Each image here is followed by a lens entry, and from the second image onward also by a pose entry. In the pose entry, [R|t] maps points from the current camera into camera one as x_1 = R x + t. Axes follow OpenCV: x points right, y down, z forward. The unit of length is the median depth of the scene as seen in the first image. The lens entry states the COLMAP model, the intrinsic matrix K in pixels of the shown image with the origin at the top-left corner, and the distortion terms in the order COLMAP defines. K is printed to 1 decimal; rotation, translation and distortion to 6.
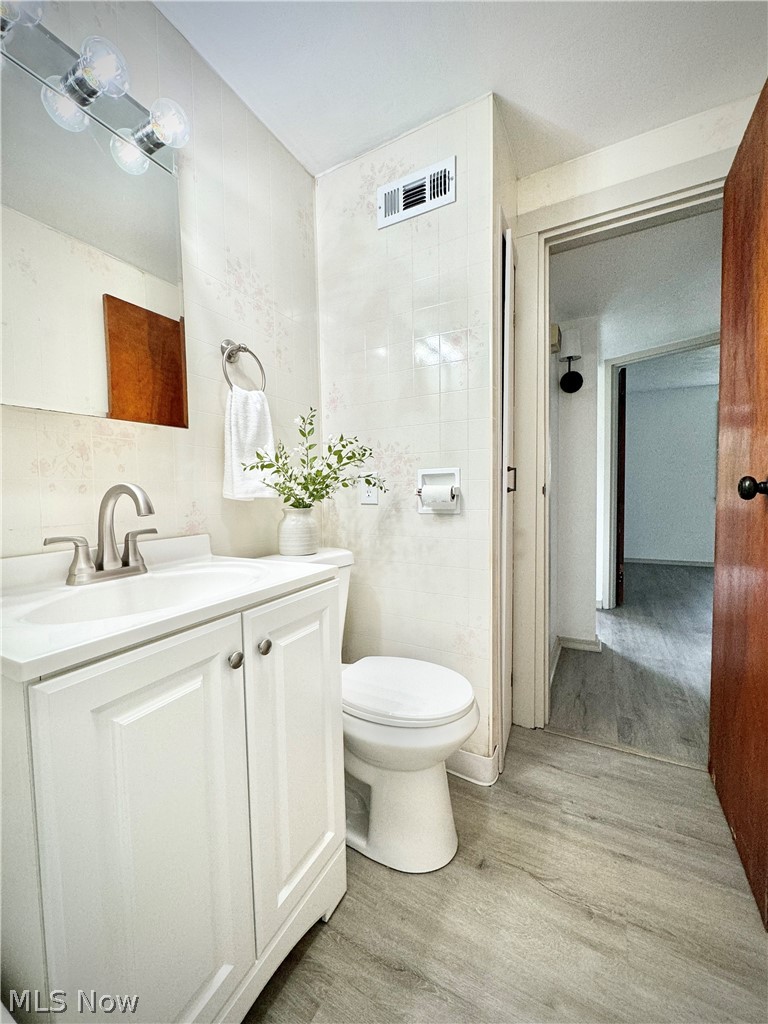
lens RADIAL K [[408.5, 0, 384.0], [0, 408.5, 512.0], [0, 0, 1]] dist [-0.000907, -0.000309]
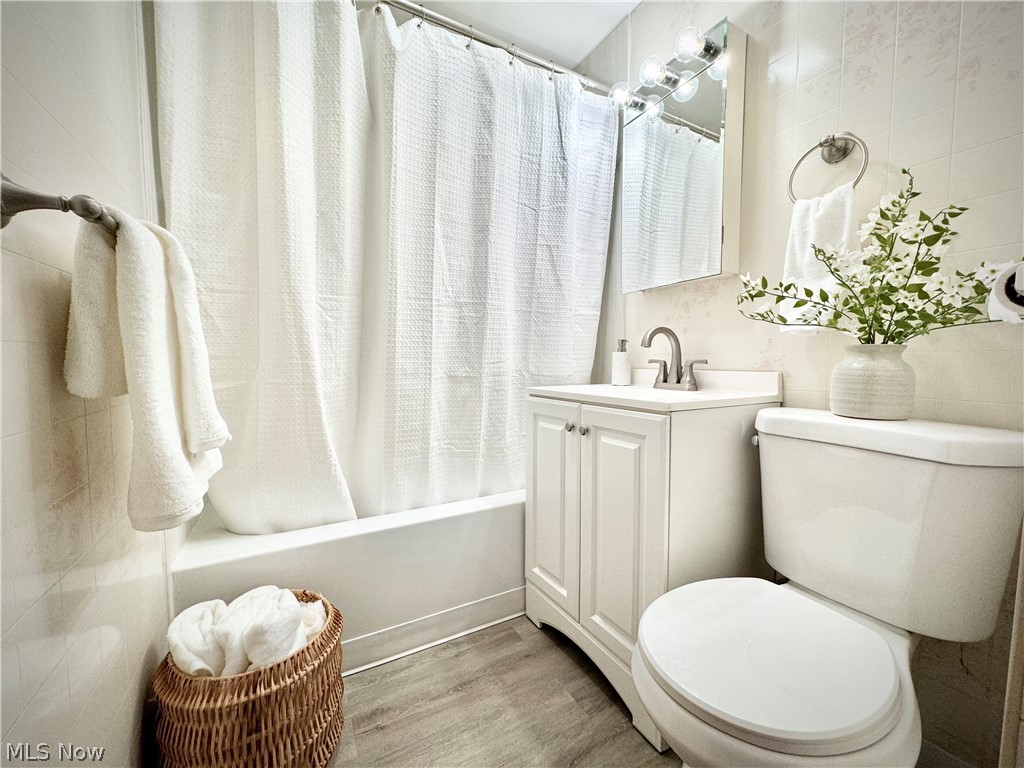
lens RADIAL K [[408.5, 0, 512.0], [0, 408.5, 384.0], [0, 0, 1]] dist [-0.000907, -0.000309]
pose [[-0.540503, 0.066144, -0.838738, 0.938189], [-0.034364, 0.994337, 0.100560, 0.009435], [0.840640, 0.083175, -0.535169, 1.312452]]
